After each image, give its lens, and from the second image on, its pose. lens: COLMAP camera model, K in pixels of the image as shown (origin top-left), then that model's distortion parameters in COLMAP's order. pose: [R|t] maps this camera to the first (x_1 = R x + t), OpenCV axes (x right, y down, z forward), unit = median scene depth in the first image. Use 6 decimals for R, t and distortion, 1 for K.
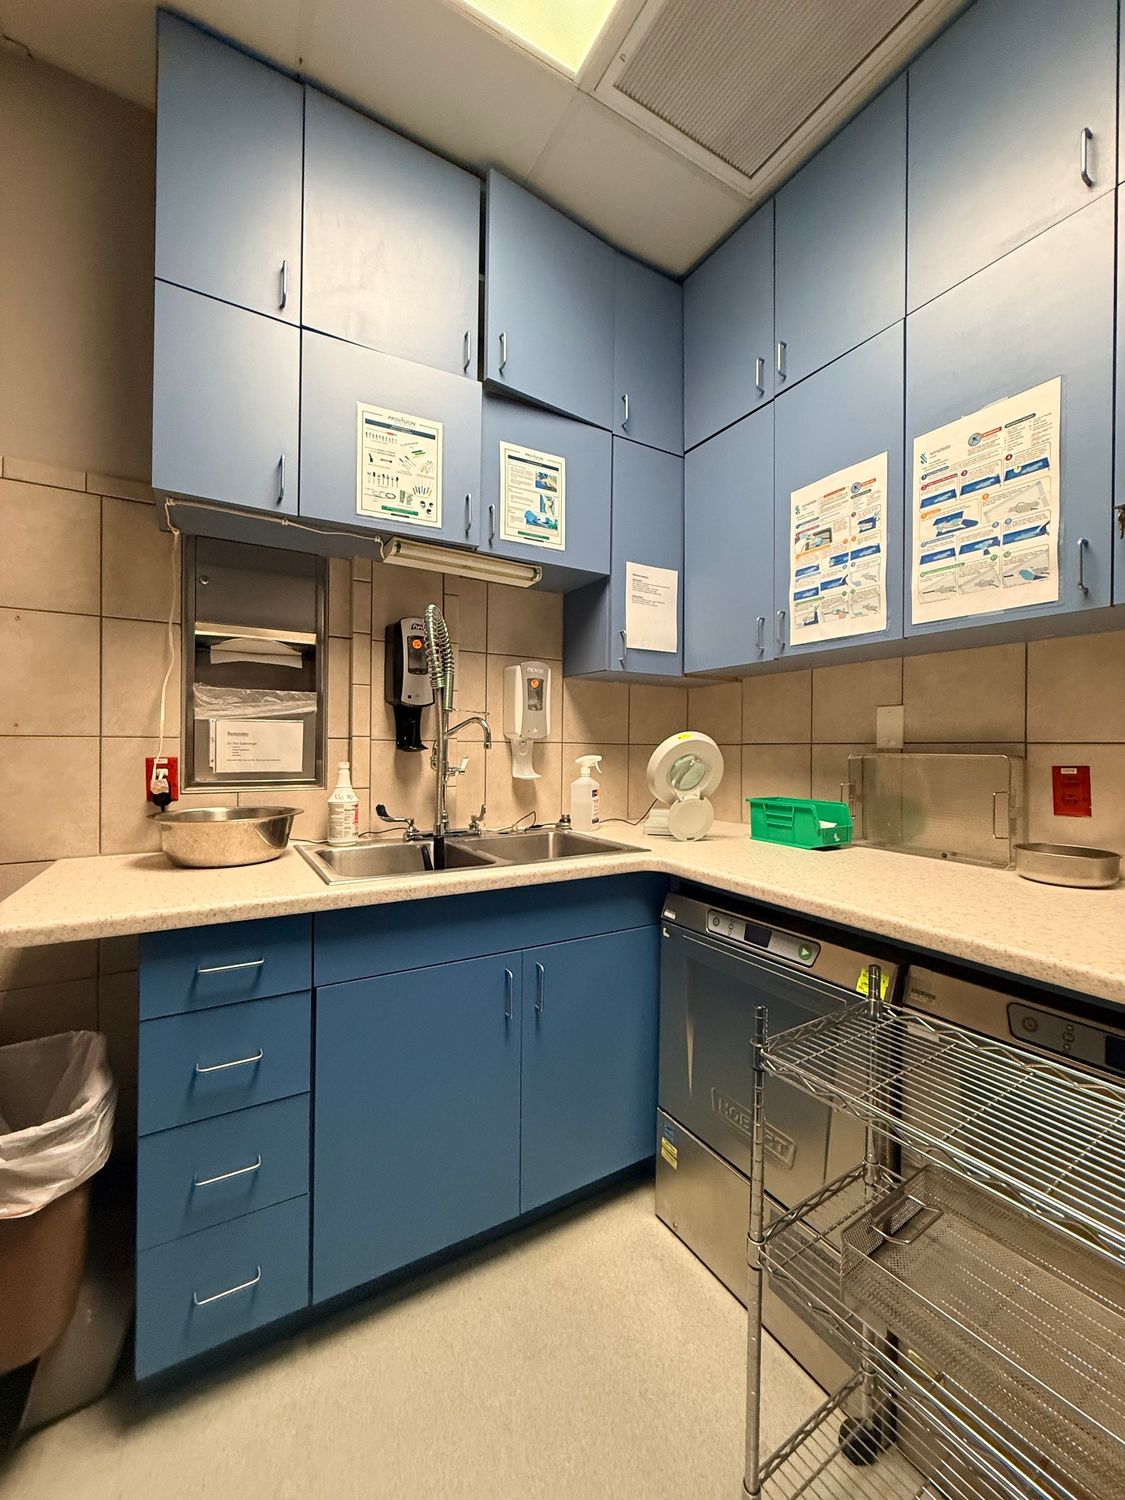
lens RADIAL K [[600.4, 0, 561.2], [0, 600.4, 745.1], [0, 0, 1]] dist [0.003121, -0.000173]
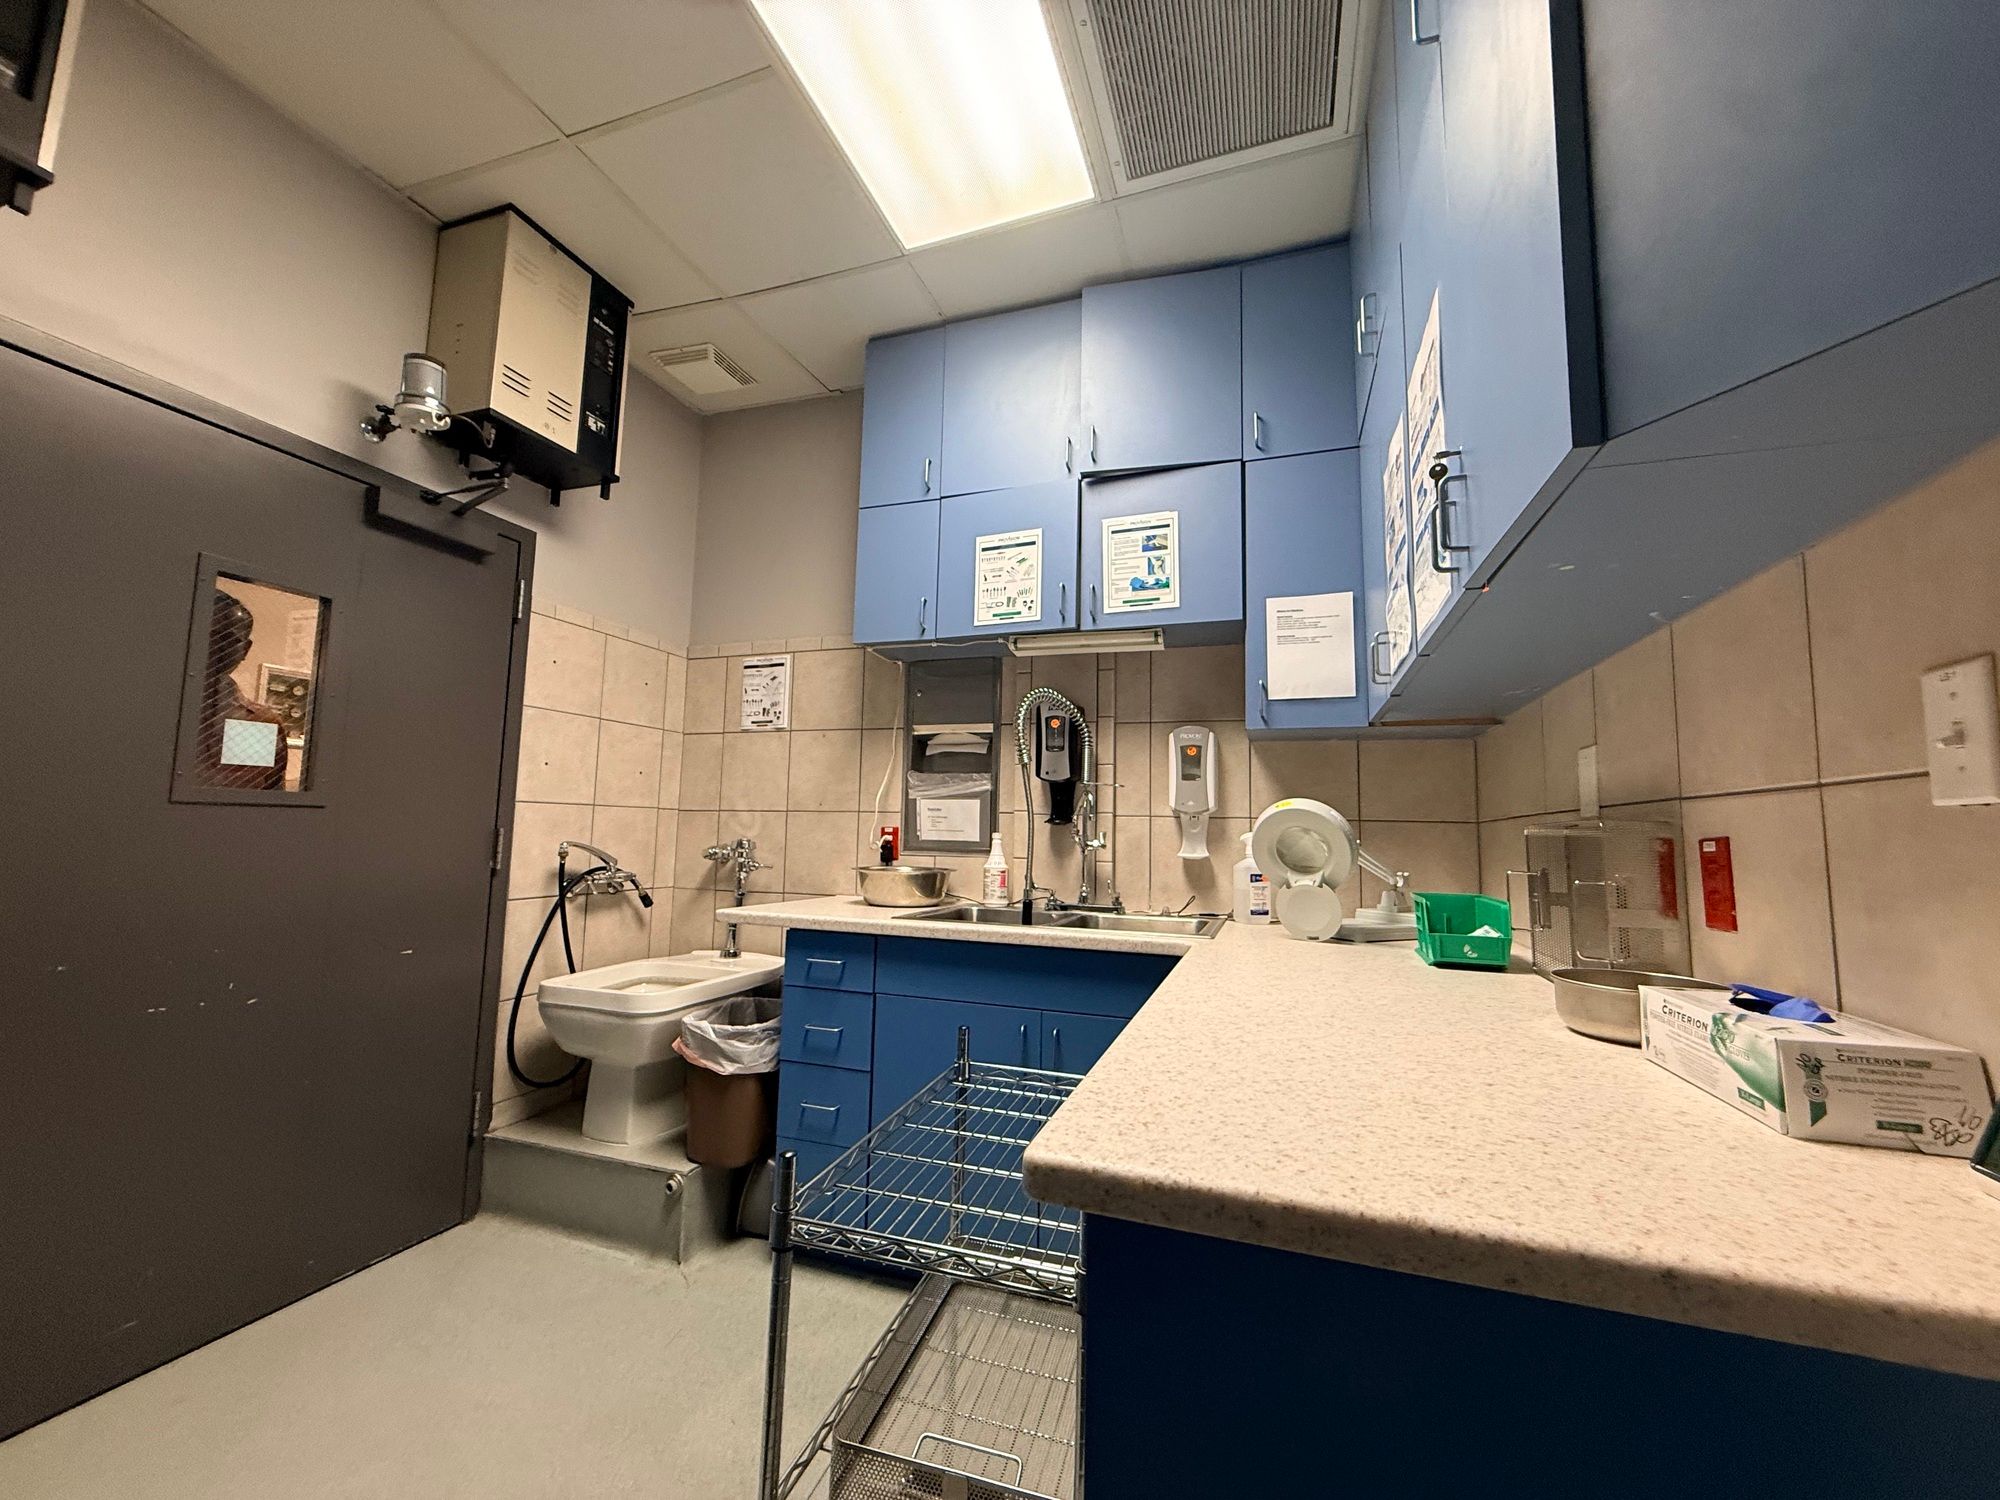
lens RADIAL K [[800.6, 0, 994.5], [0, 800.6, 751.5], [0, 0, 1]] dist [0.003121, -0.000173]
pose [[0.639686, -0.072173, -0.765240, 0.793843], [-0.016245, 0.994090, -0.107336, 0.036760], [0.768464, 0.081093, 0.634733, 0.017140]]
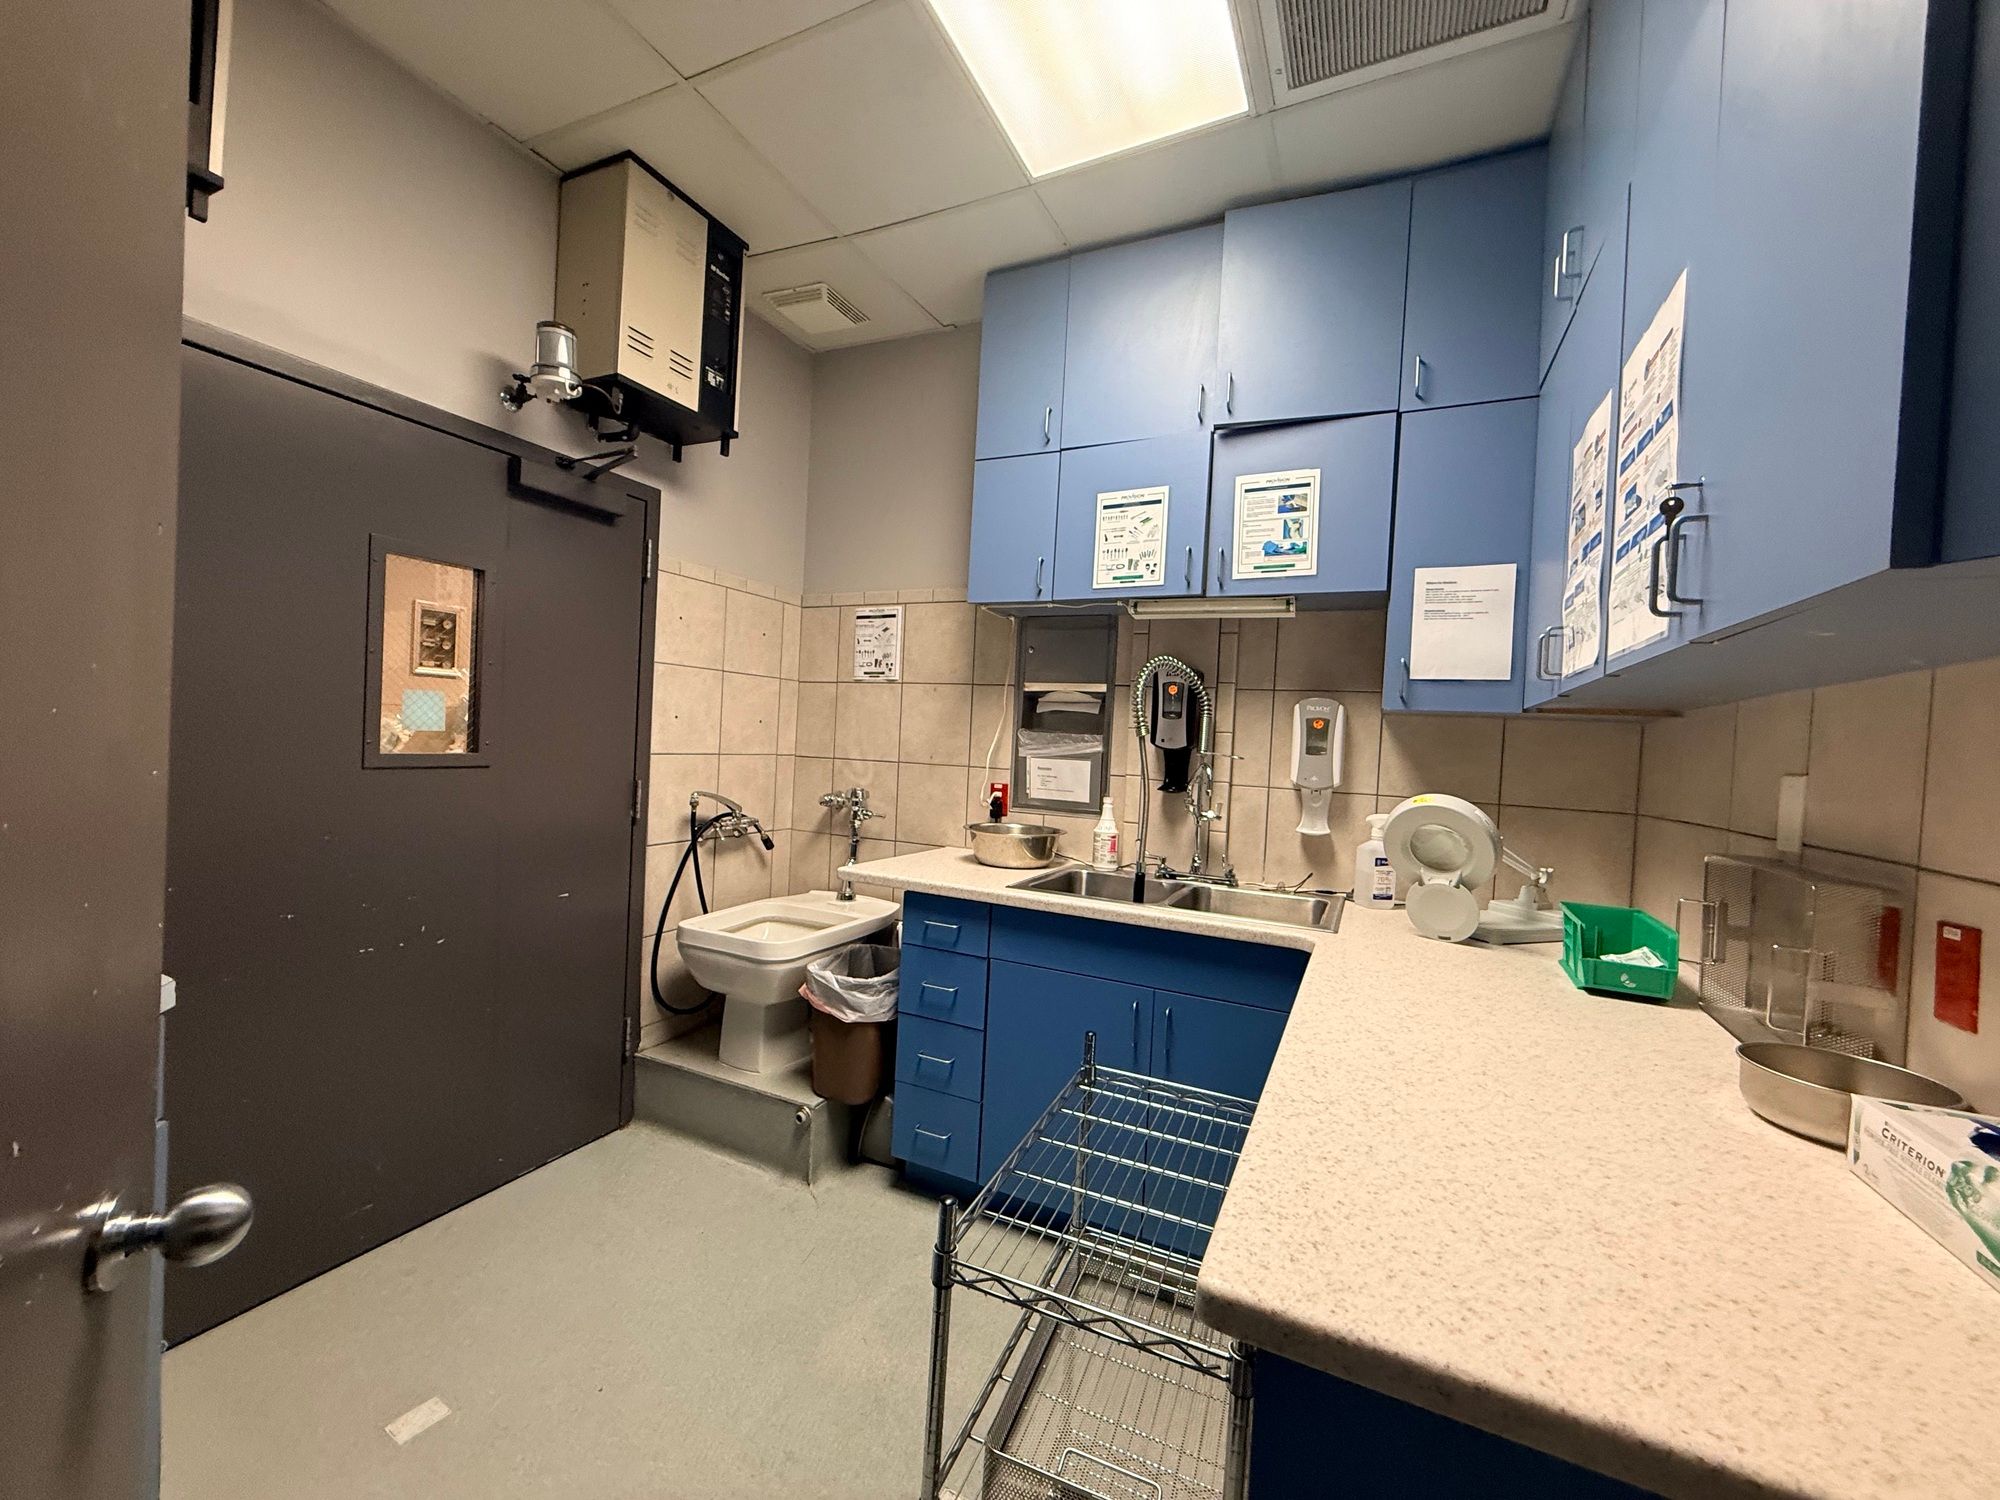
lens RADIAL K [[800.6, 0, 994.5], [0, 800.6, 751.5], [0, 0, 1]] dist [0.003121, -0.000173]
pose [[0.551401, 0.032247, -0.833617, 0.763138], [-0.044937, 0.998950, 0.008919, -0.061337], [0.833029, 0.032542, 0.552271, -0.018701]]
